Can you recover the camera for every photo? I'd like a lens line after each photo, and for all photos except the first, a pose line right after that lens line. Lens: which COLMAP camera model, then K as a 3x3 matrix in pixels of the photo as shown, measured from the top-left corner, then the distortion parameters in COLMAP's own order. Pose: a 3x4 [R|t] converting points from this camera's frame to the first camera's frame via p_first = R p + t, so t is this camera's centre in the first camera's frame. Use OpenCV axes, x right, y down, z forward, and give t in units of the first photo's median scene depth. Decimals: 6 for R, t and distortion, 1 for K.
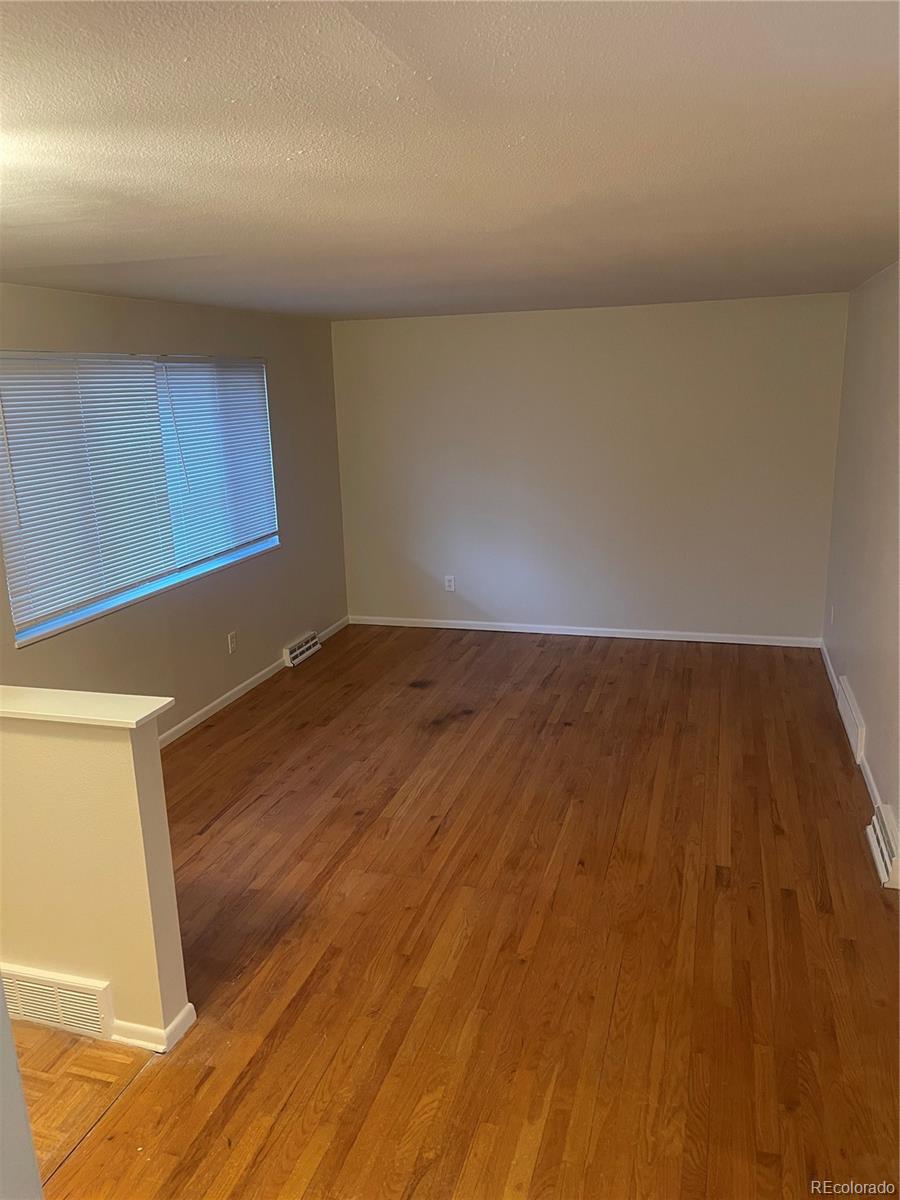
lens RADIAL K [[901.3, 0, 448.9], [0, 901.3, 599.9], [0, 0, 1]] dist [0.011973, 0.002412]
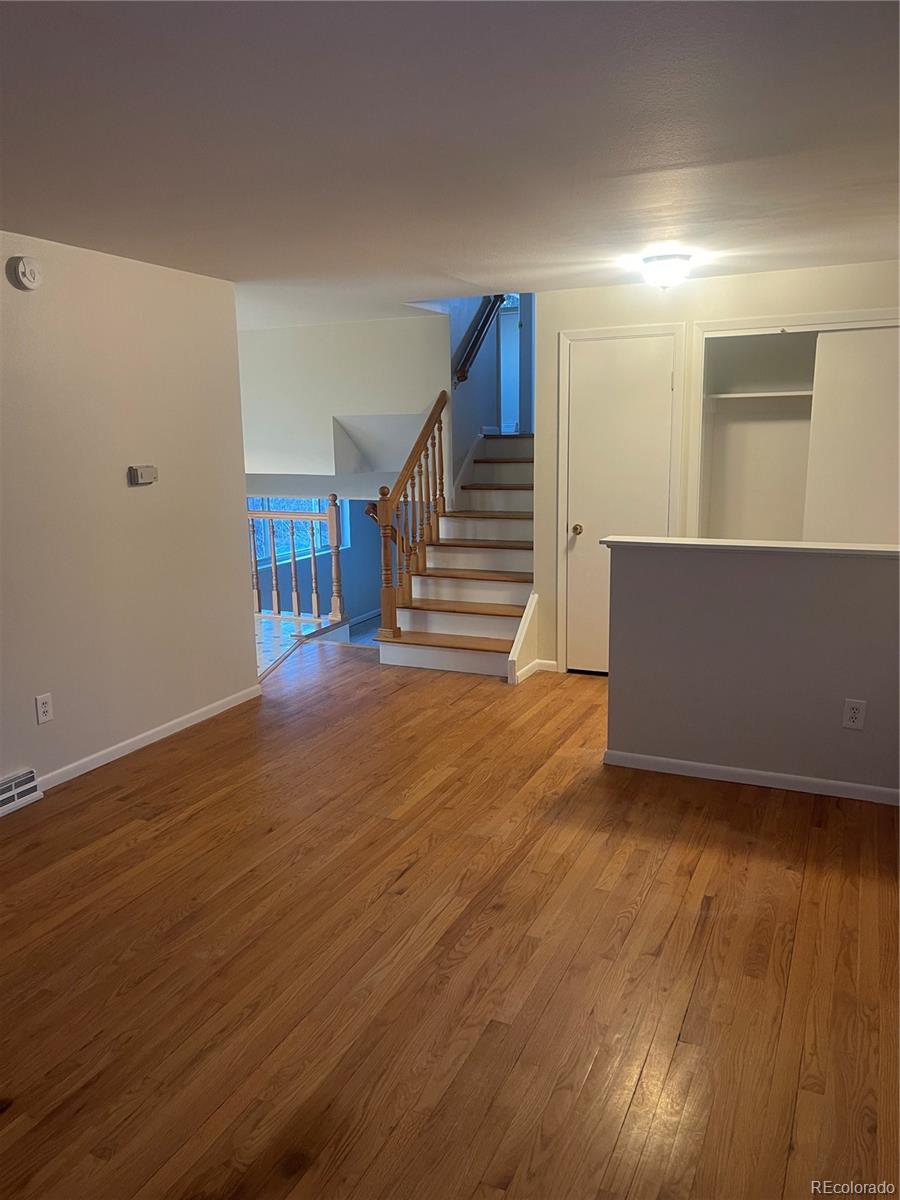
lens RADIAL K [[901.3, 0, 449.8], [0, 901.3, 600.7], [0, 0, 1]] dist [0.011973, 0.002412]
pose [[-0.989155, 0.020437, 0.145448, -0.189580], [0.078394, 0.910884, 0.405148, -0.311058], [-0.124207, 0.412156, -0.902607, 1.721337]]
